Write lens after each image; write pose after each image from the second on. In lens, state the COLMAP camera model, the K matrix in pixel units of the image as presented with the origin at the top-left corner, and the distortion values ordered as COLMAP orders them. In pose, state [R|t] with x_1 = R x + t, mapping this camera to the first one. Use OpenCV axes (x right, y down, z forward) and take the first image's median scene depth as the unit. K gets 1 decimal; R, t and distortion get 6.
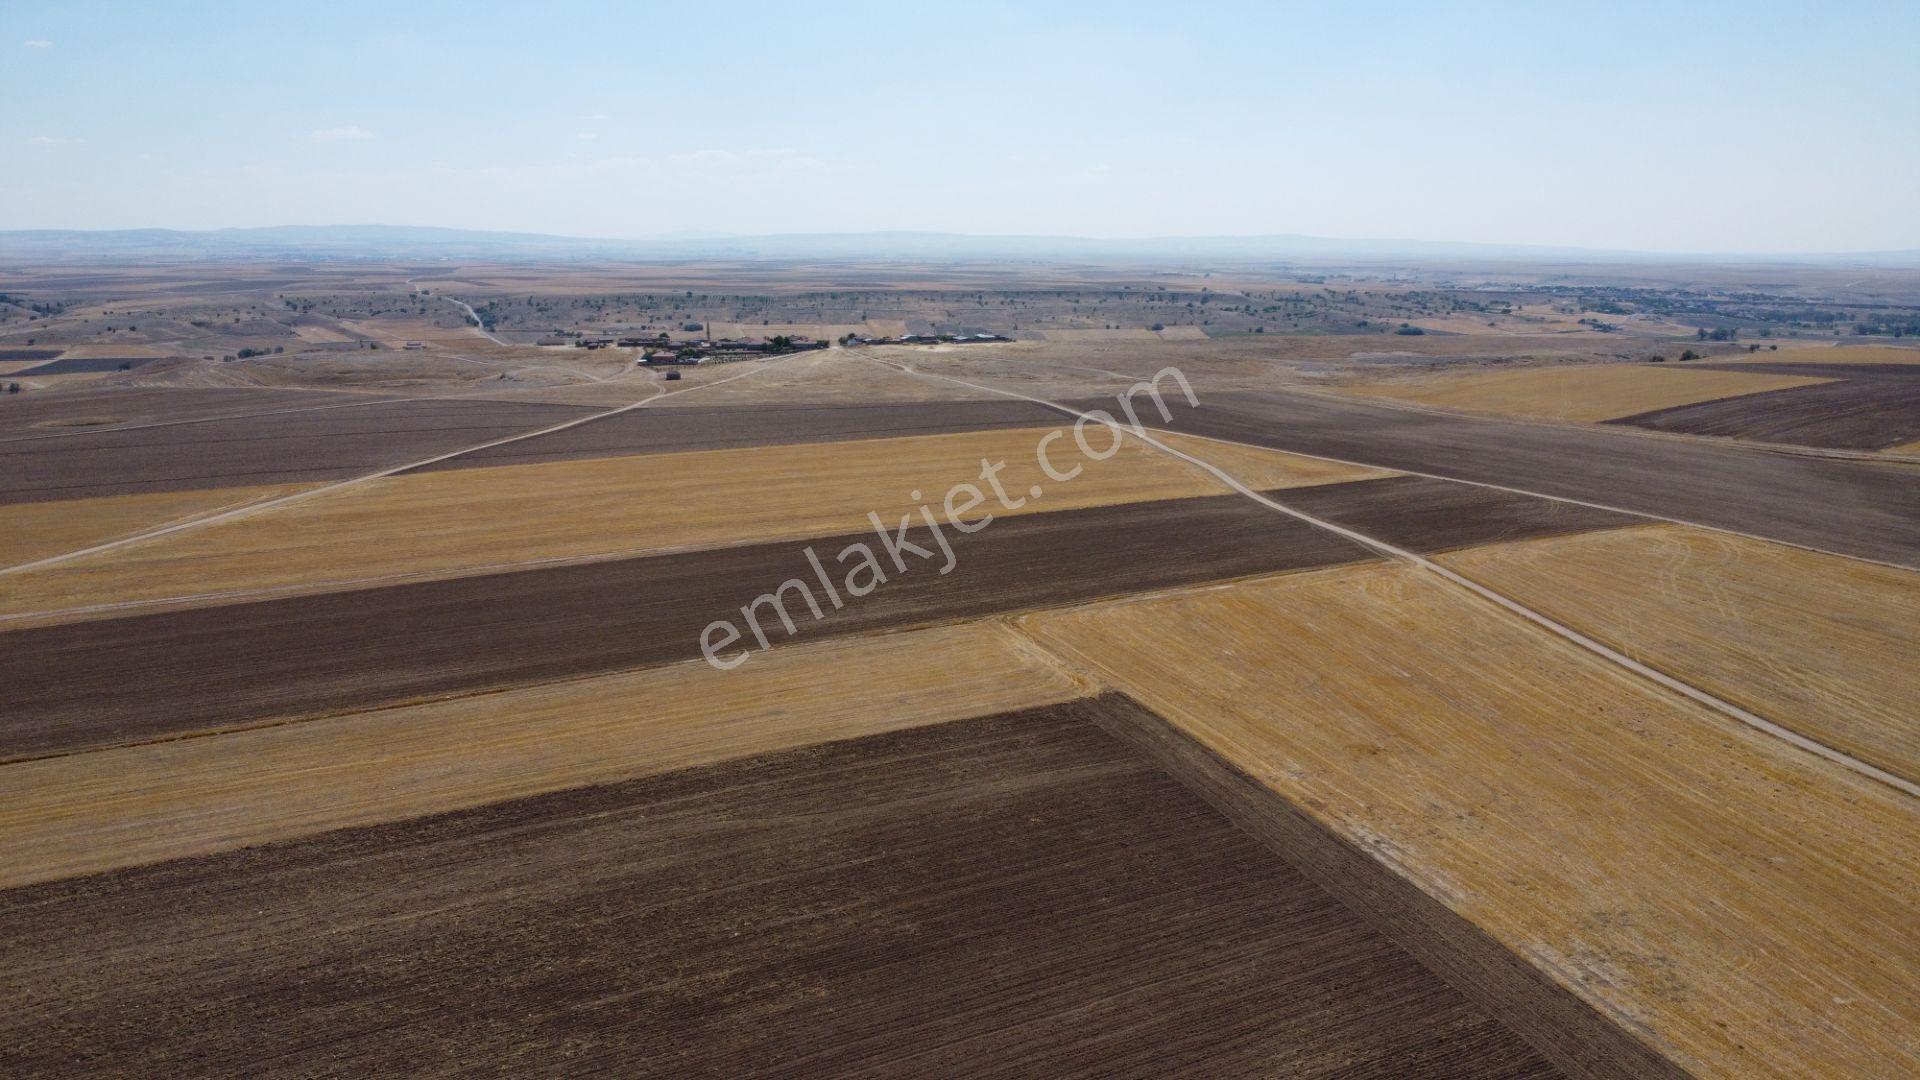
lens RADIAL K [[1396.7, 0, 957.2], [0, 1396.7, 544.1], [0, 0, 1]] dist [-0.026071, -0.017243]
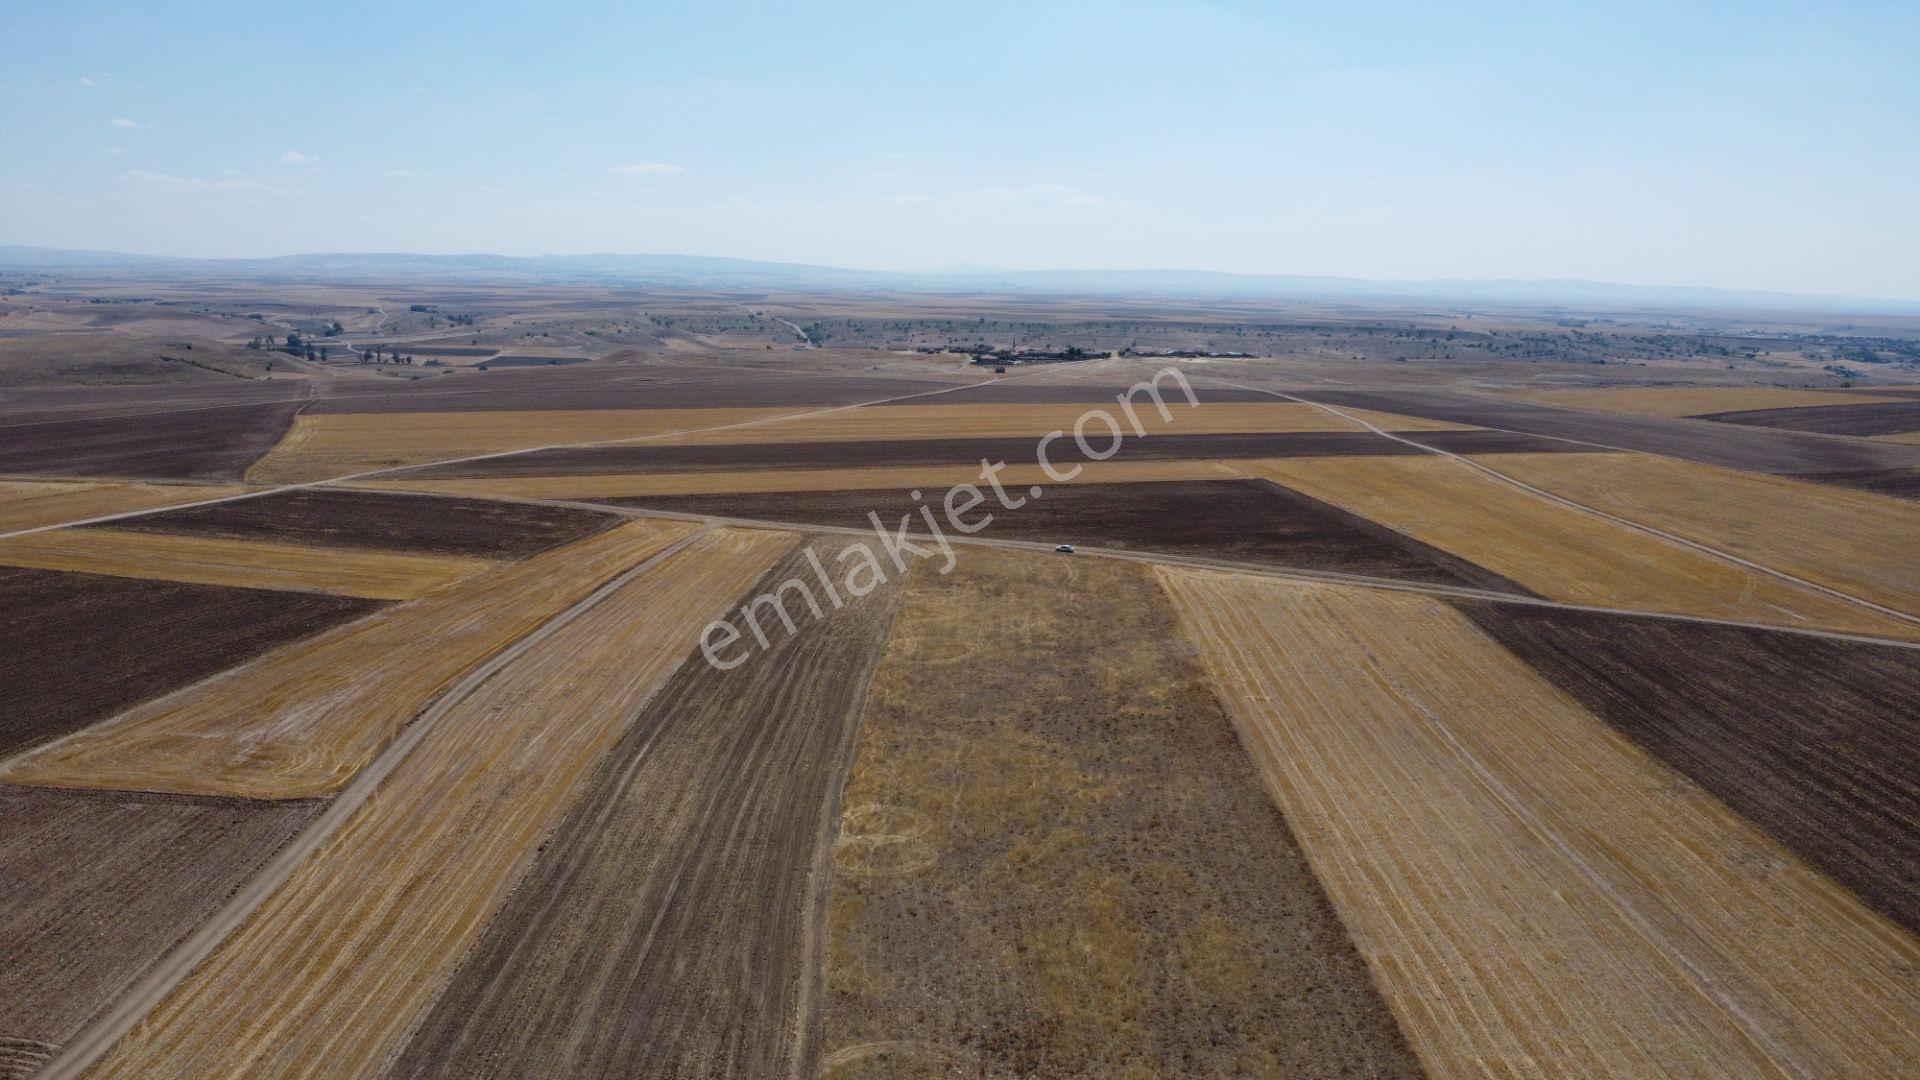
lens RADIAL K [[1396.7, 0, 960.6], [0, 1396.7, 537.0], [0, 0, 1]] dist [-0.026071, -0.017243]
pose [[0.982742, 0.049286, -0.178296, 0.004934], [-0.054638, 0.998187, -0.025233, 0.031052], [0.176729, 0.034539, 0.983653, -0.138253]]
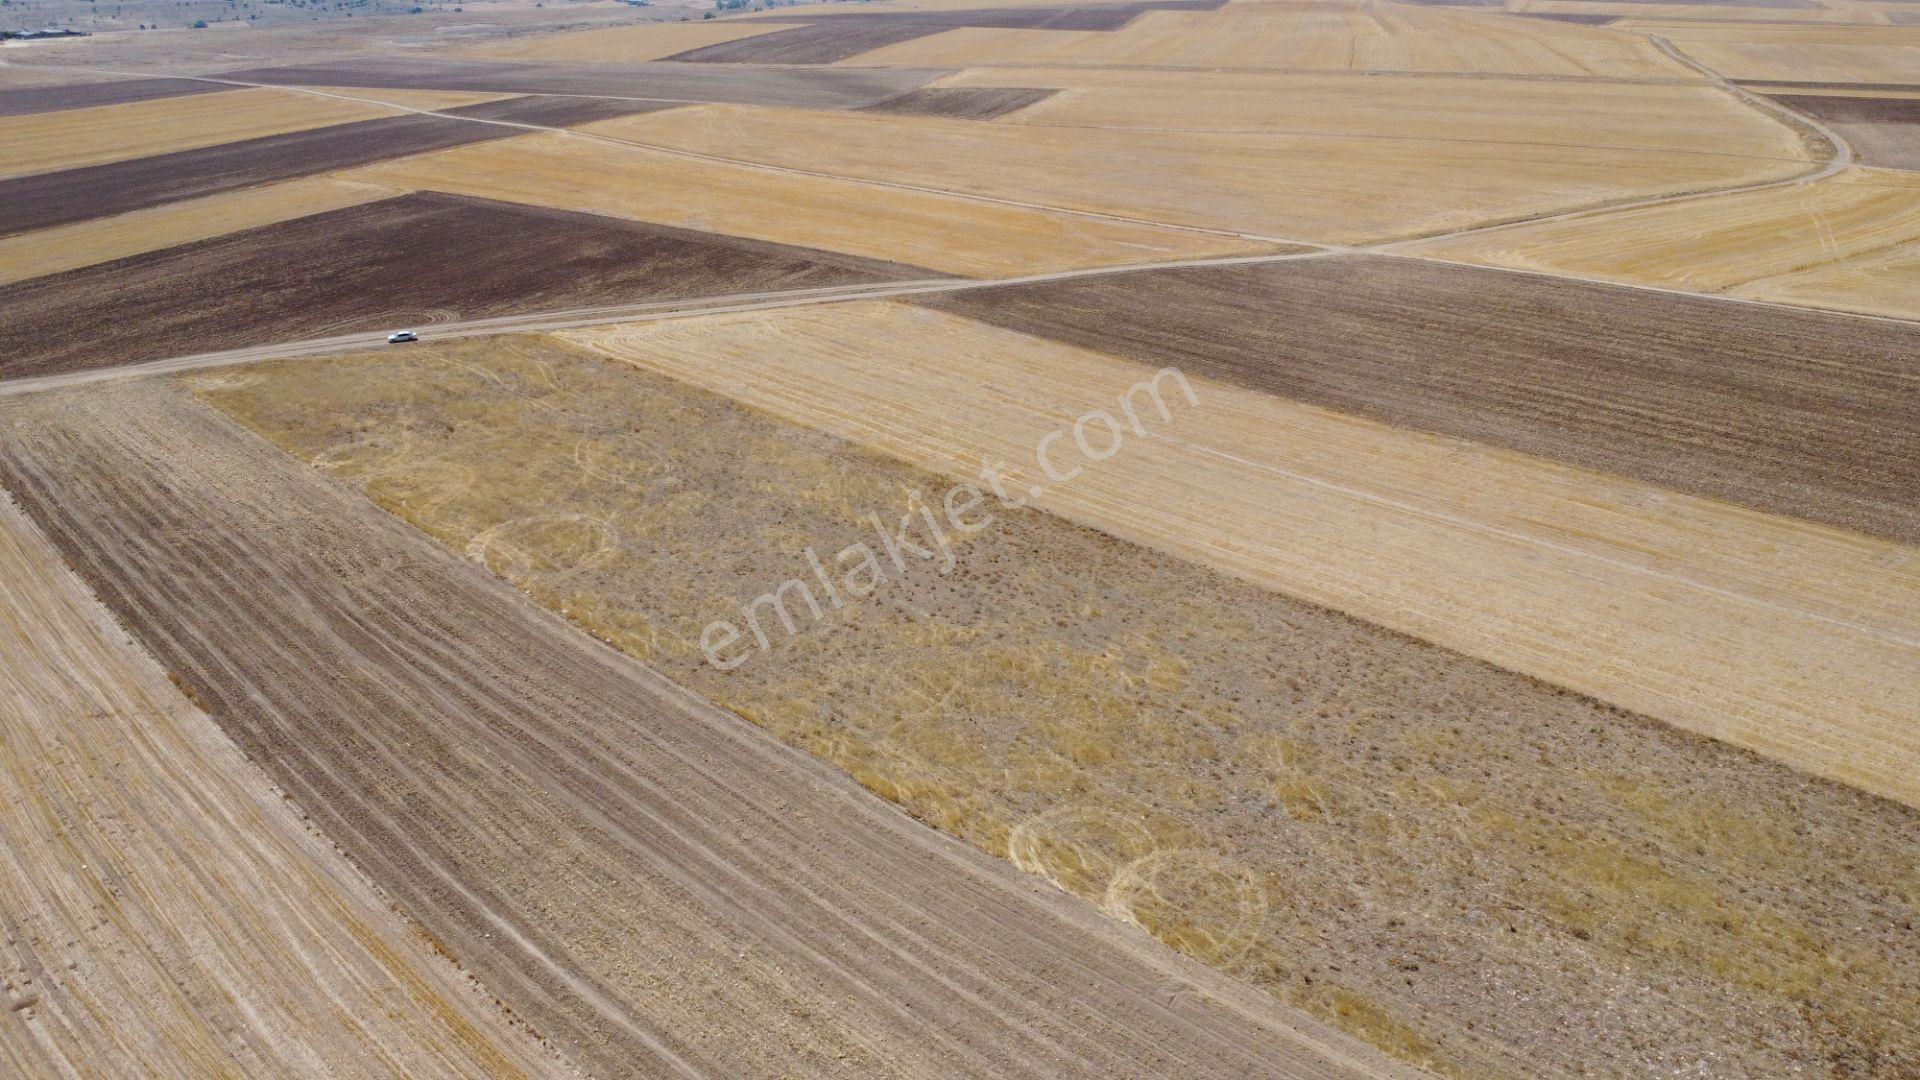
lens RADIAL K [[1396.7, 0, 967.8], [0, 1396.7, 539.2], [0, 0, 1]] dist [-0.026071, -0.017243]
pose [[0.794849, -0.245767, 0.554810, -0.045755], [0.128521, 0.961751, 0.241906, 0.021410], [-0.593041, -0.120974, 0.796032, -0.091528]]
